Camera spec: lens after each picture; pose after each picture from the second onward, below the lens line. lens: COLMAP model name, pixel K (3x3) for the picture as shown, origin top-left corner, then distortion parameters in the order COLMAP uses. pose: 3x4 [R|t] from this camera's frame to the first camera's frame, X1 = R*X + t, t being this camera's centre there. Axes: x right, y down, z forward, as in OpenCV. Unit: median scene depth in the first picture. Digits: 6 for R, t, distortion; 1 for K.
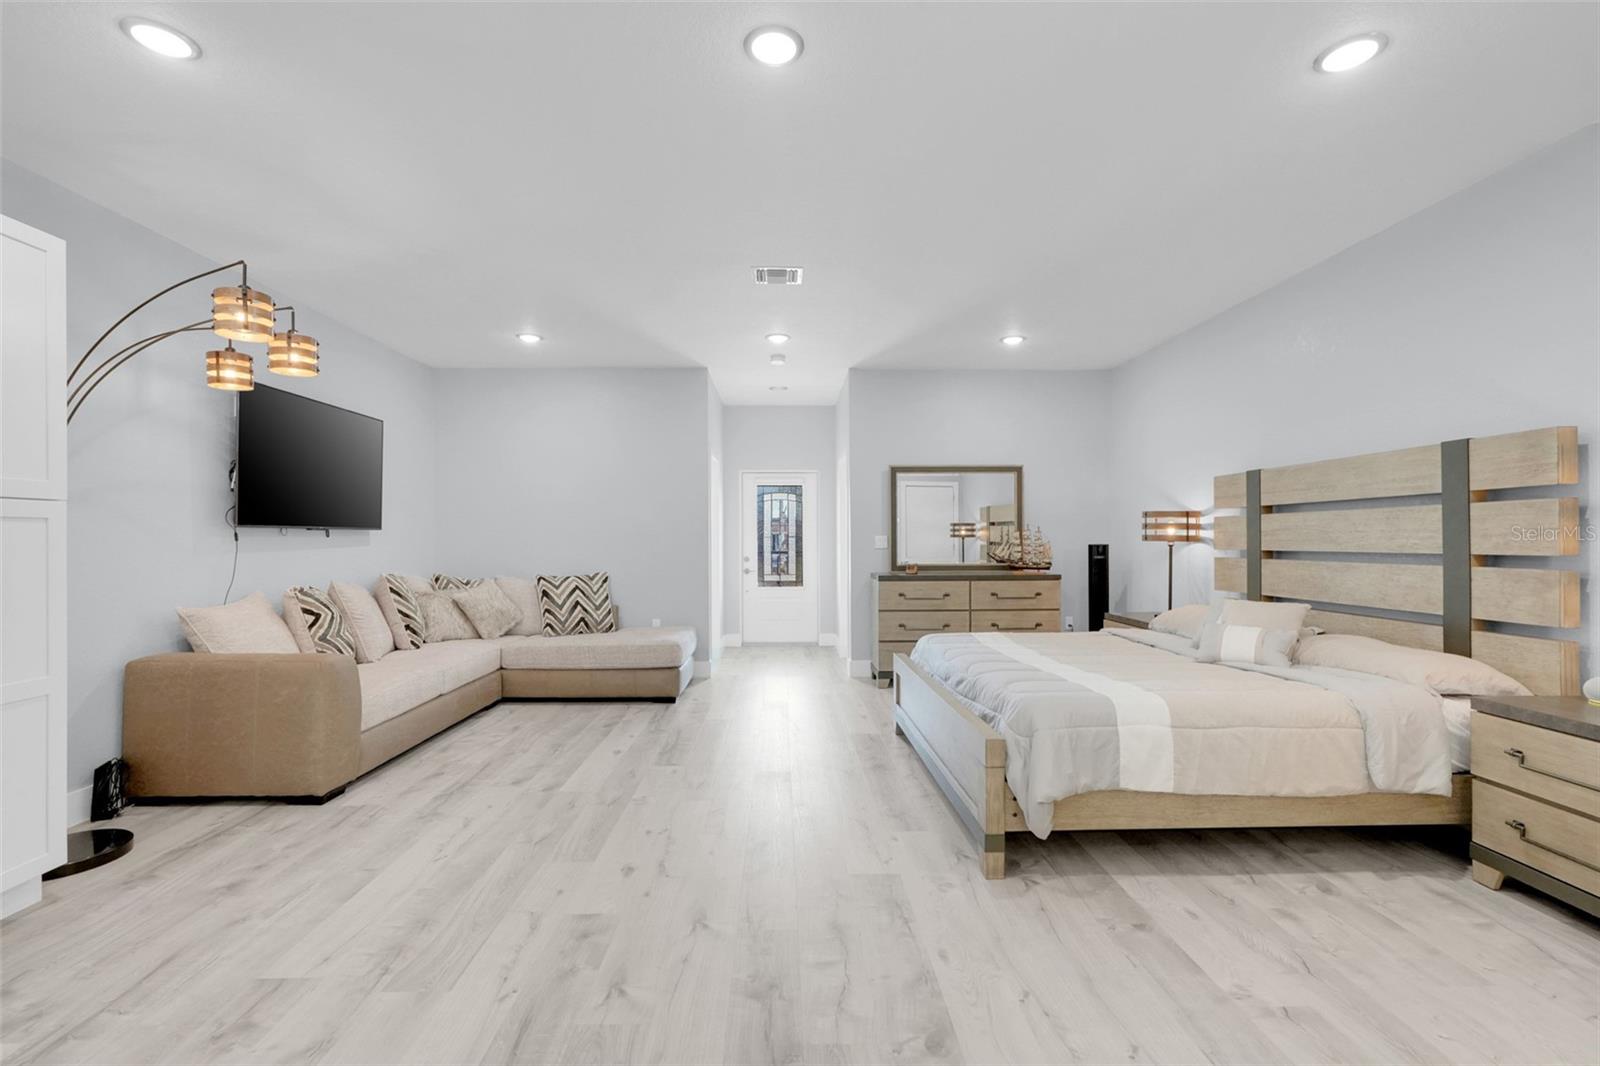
lens RADIAL K [[705.4, 0, 805.9], [0, 705.4, 533.2], [0, 0, 1]] dist [-0.011305, 0.006430]
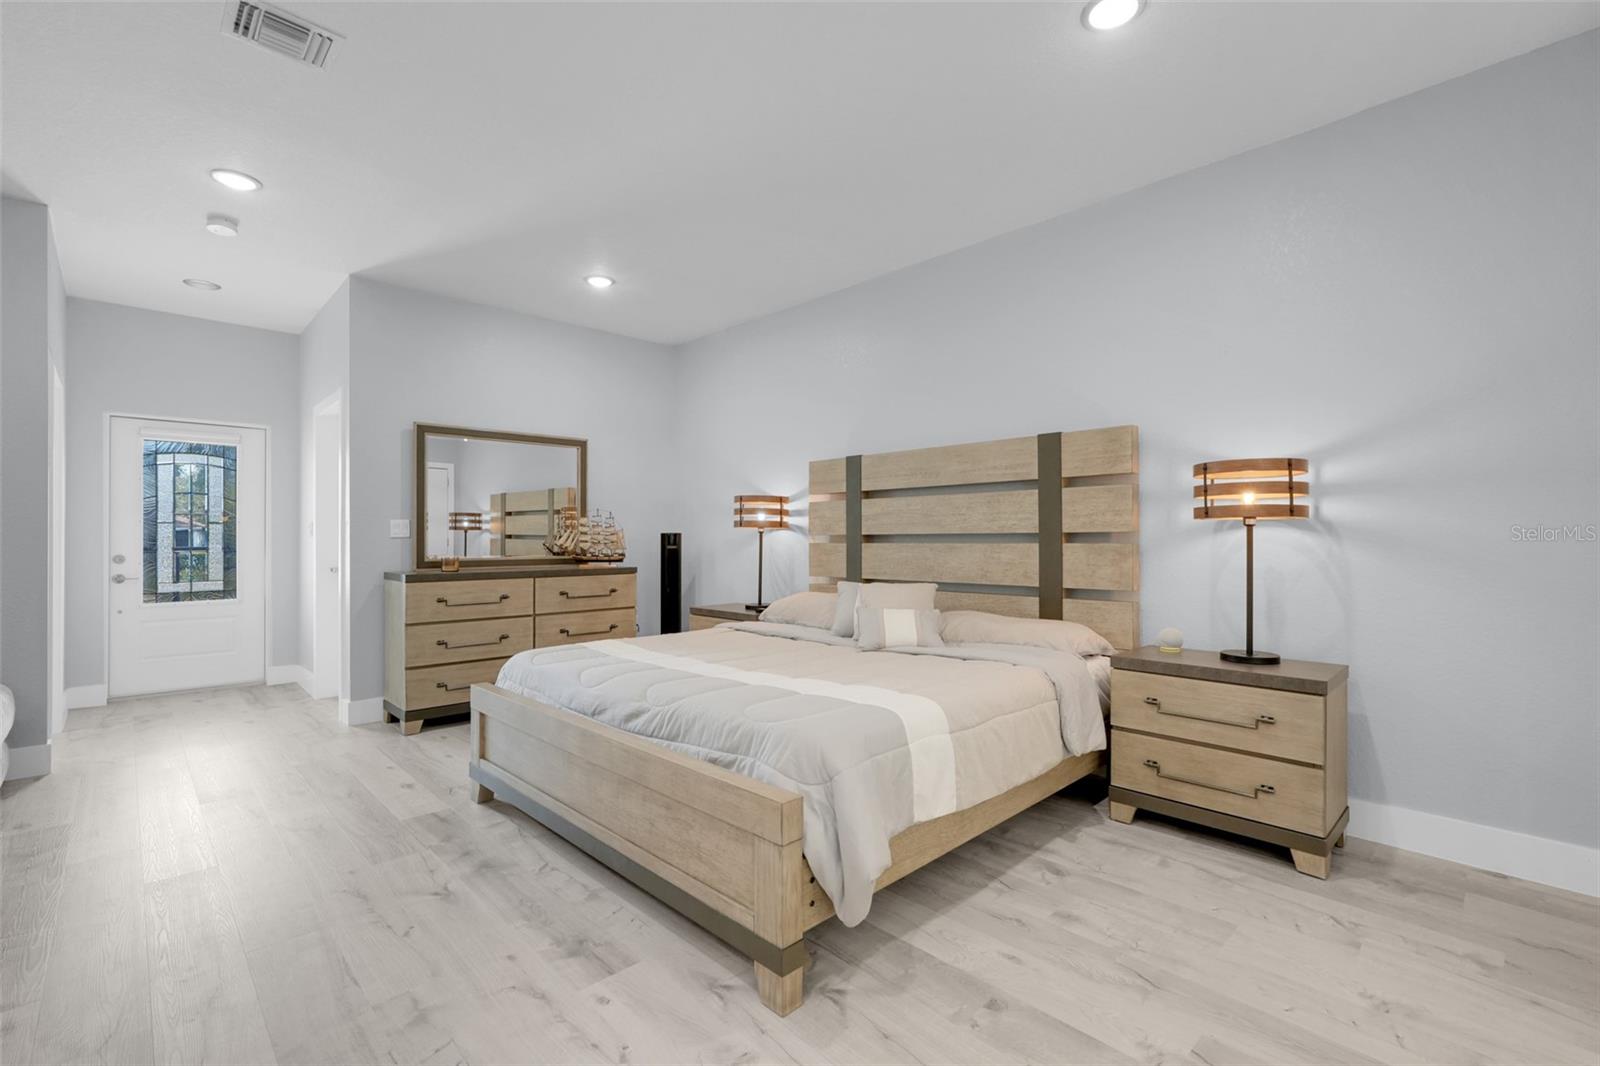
lens RADIAL K [[705.4, 0, 805.9], [0, 705.4, 533.2], [0, 0, 1]] dist [-0.011305, 0.006430]
pose [[0.740628, 0.005604, 0.671892, -0.094211], [-0.005047, 0.999983, -0.002776, 0.024113], [-0.671896, -0.001335, 0.740644, 0.280127]]
